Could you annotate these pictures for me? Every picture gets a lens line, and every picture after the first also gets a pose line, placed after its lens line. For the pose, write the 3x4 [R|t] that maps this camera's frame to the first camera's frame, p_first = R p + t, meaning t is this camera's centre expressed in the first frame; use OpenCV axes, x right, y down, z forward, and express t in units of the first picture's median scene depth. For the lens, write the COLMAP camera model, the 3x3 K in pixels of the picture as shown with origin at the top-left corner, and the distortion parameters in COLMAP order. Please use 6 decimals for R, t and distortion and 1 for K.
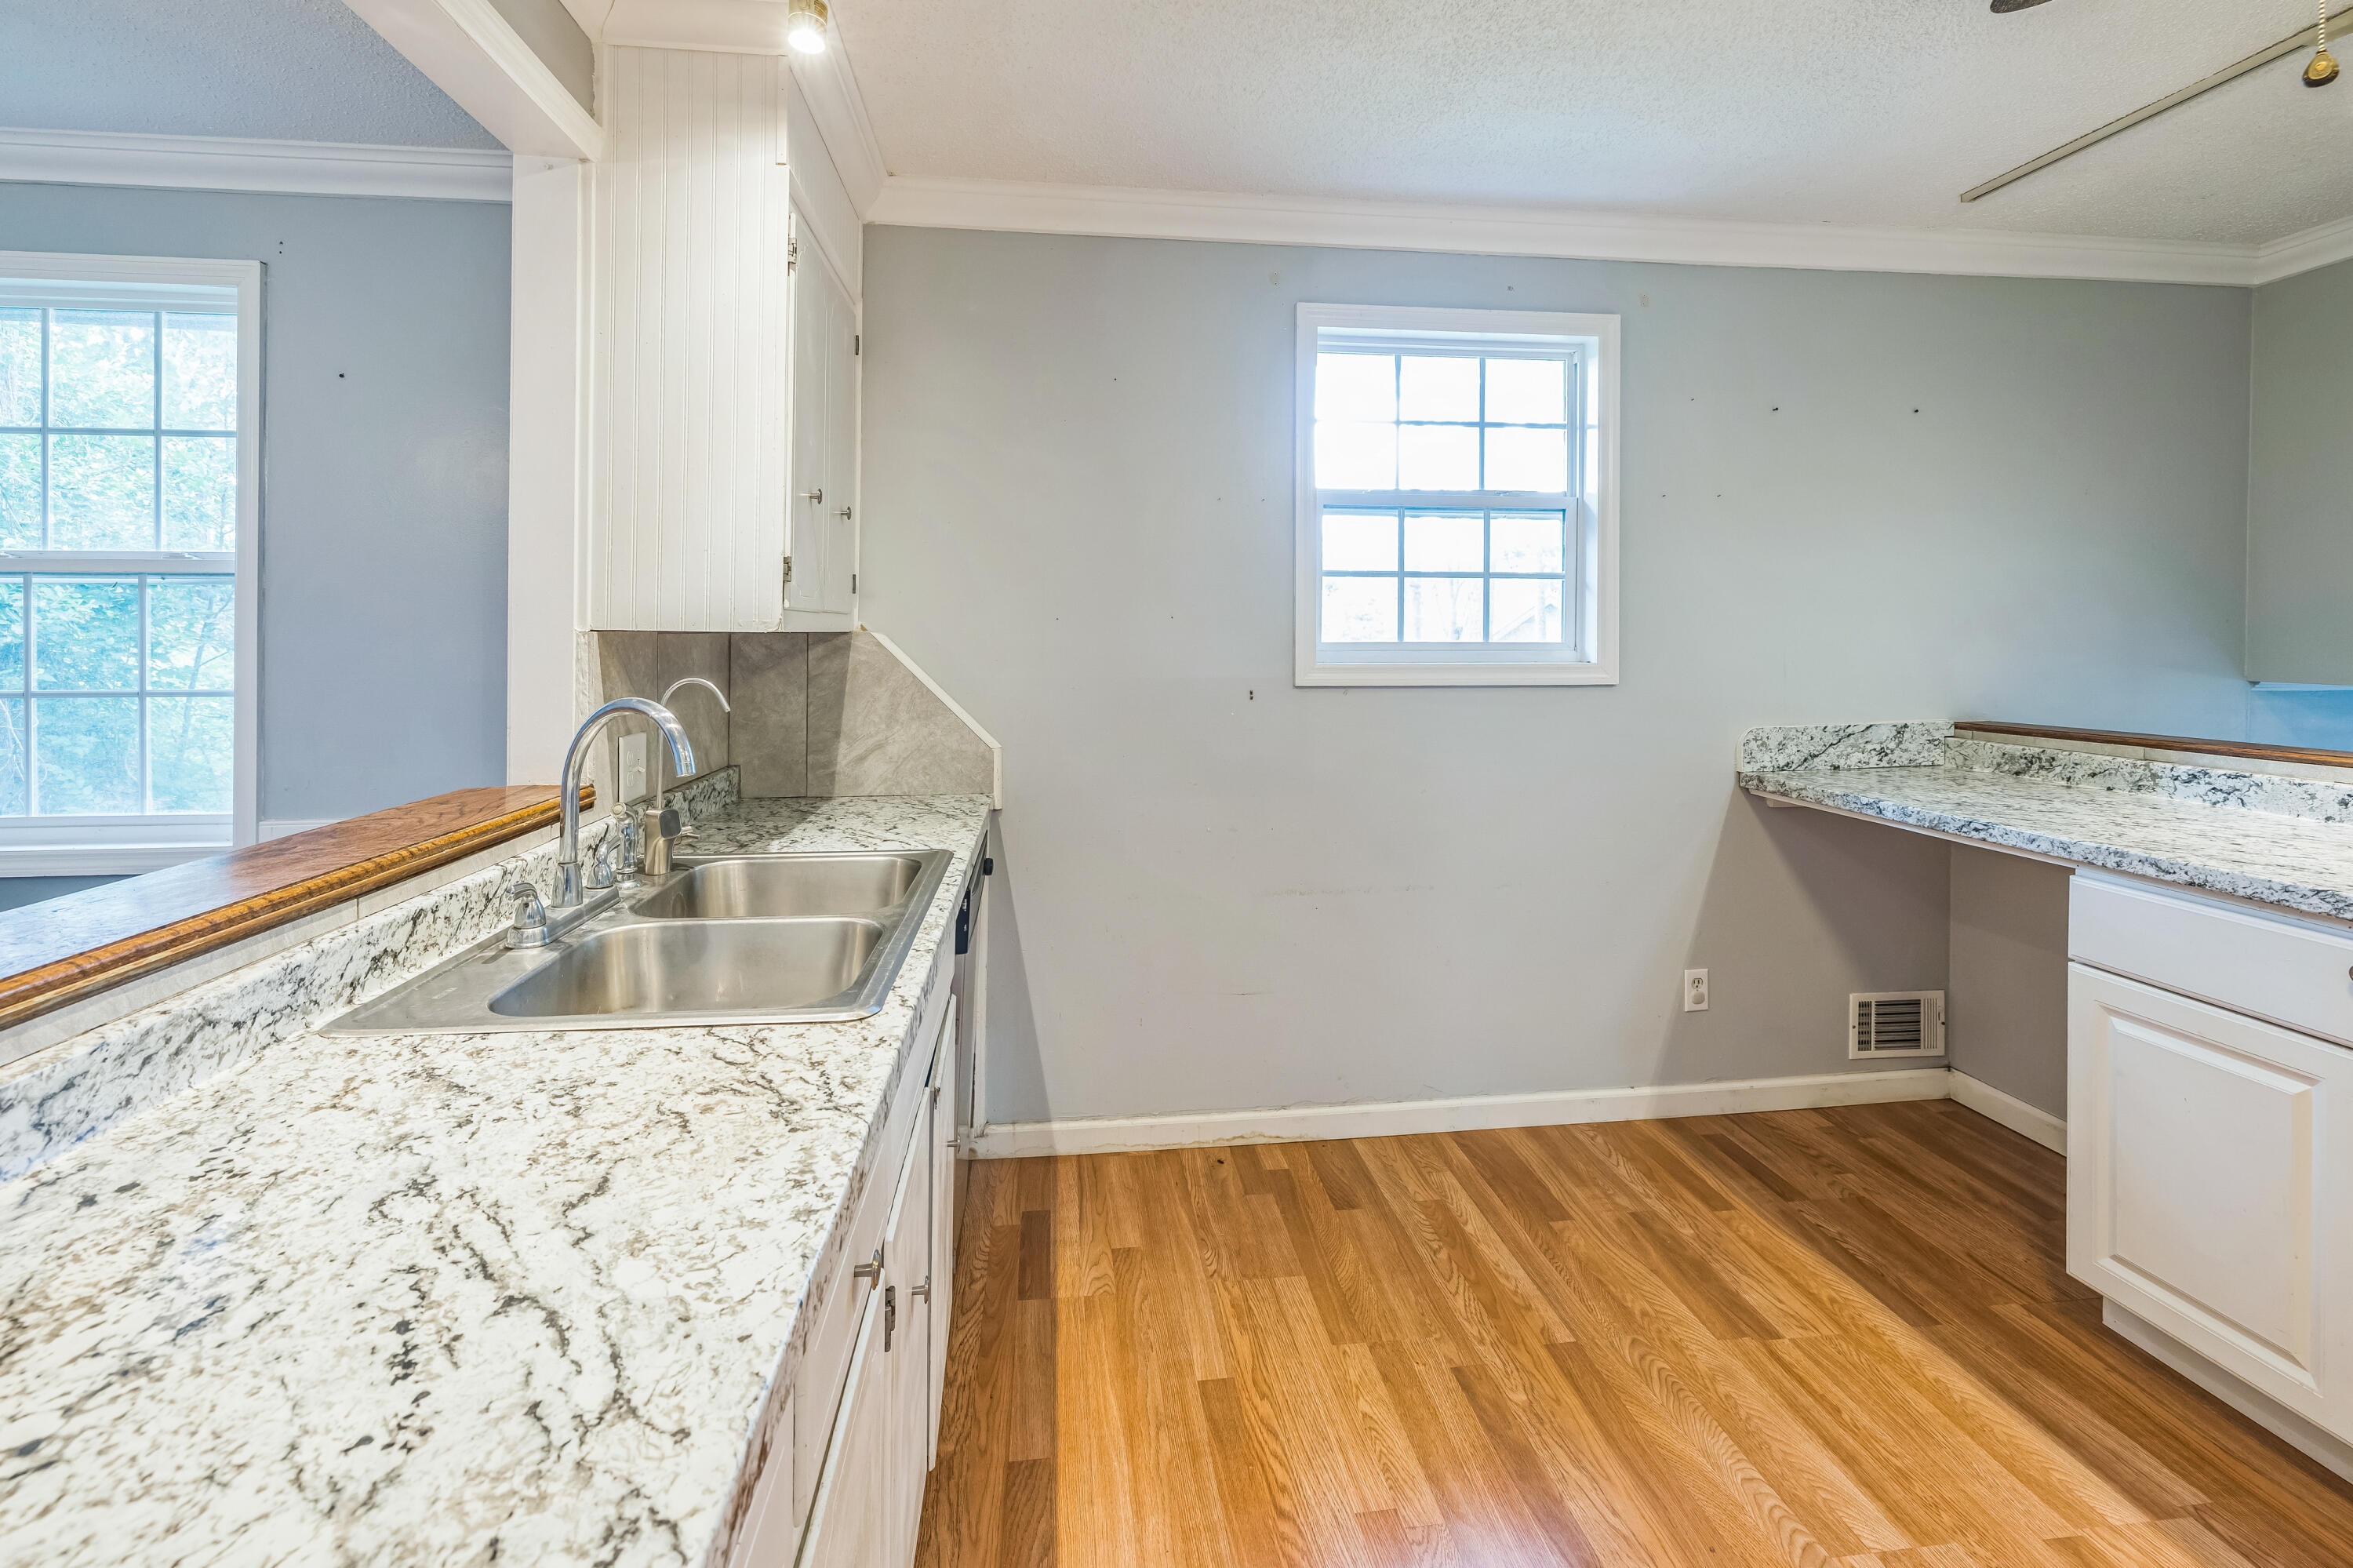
lens RADIAL K [[1039.7, 0, 1180.4], [0, 1039.7, 648.2], [0, 0, 1]] dist [-0.002403, -0.000249]
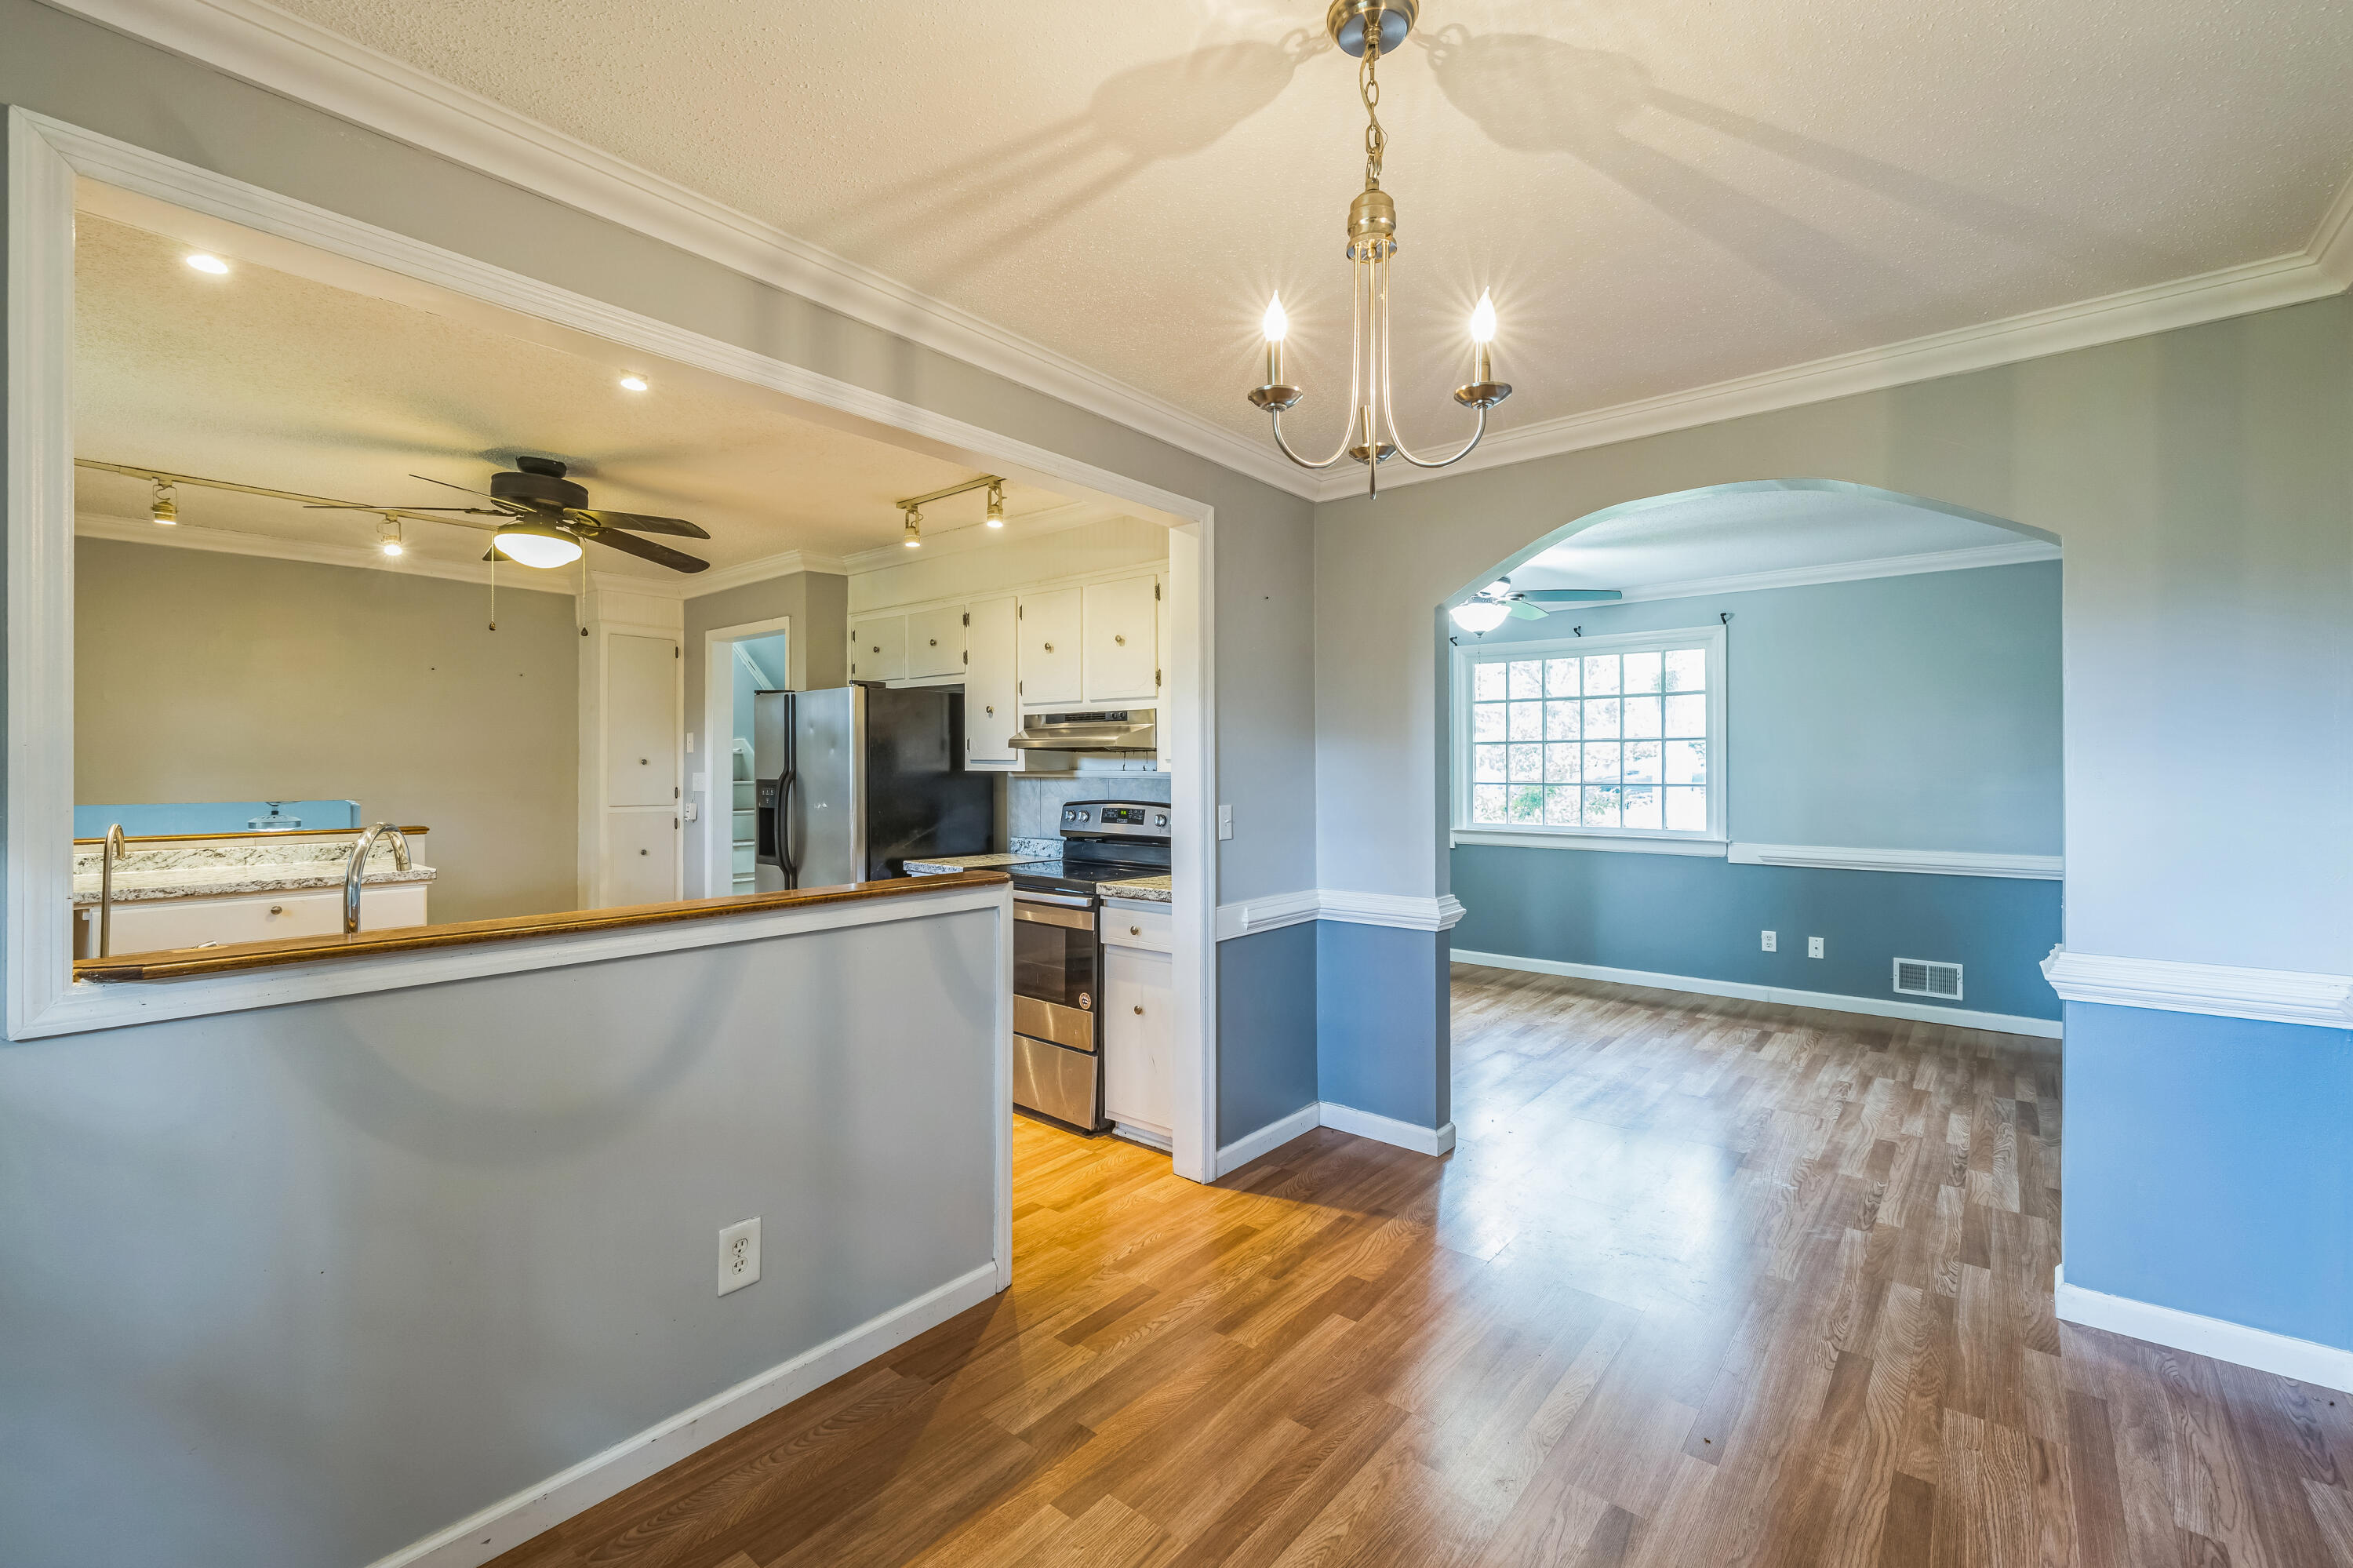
lens RADIAL K [[992.3, 0, 1162.7], [0, 992.3, 769.8], [0, 0, 1]] dist [-0.001324, -0.000141]
pose [[-0.682186, 0.000932, 0.731178, -1.217334], [0.010272, 0.999913, 0.008309, -0.012665], [-0.731107, 0.013178, -0.682136, 0.626525]]
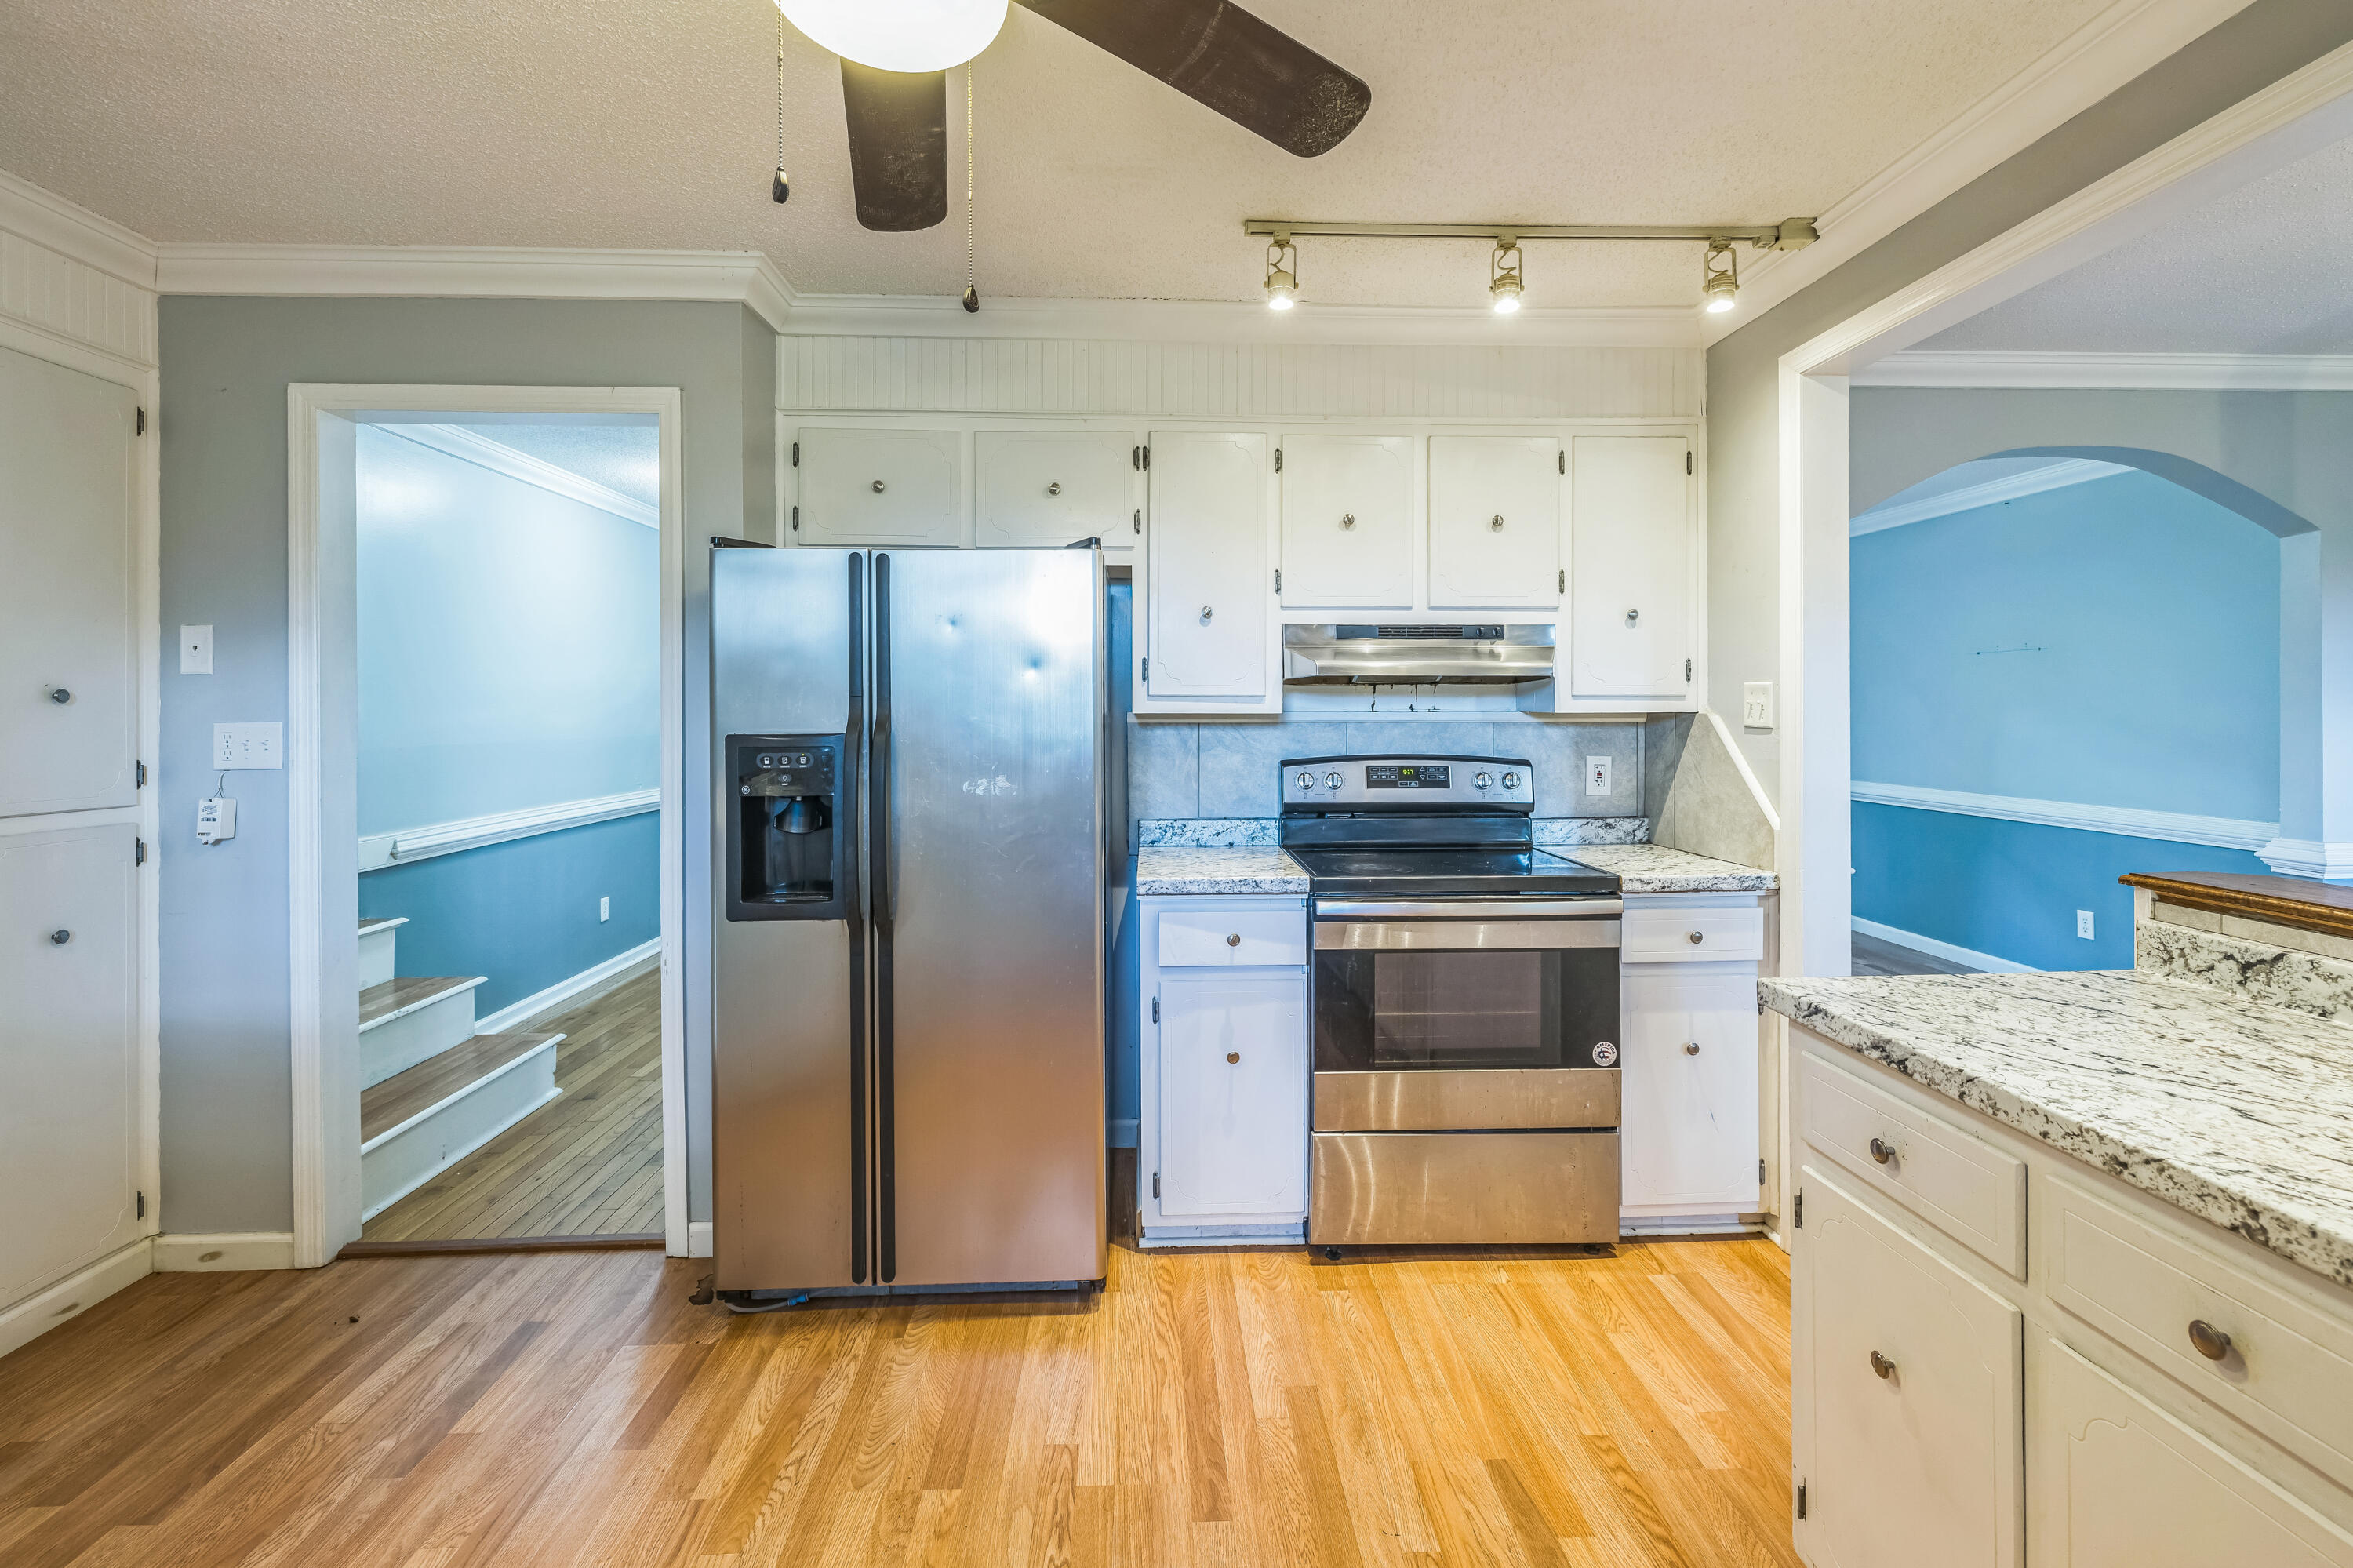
lens RADIAL K [[1015.9, 0, 1181.5], [0, 1015.9, 713.0], [0, 0, 1]] dist [-0.000452, 0.000309]
pose [[-0.996807, 0.005845, 0.079631, 0.226827], [0.006932, 0.999886, 0.013379, -0.014282], [-0.079544, 0.013888, -0.996735, 0.742738]]
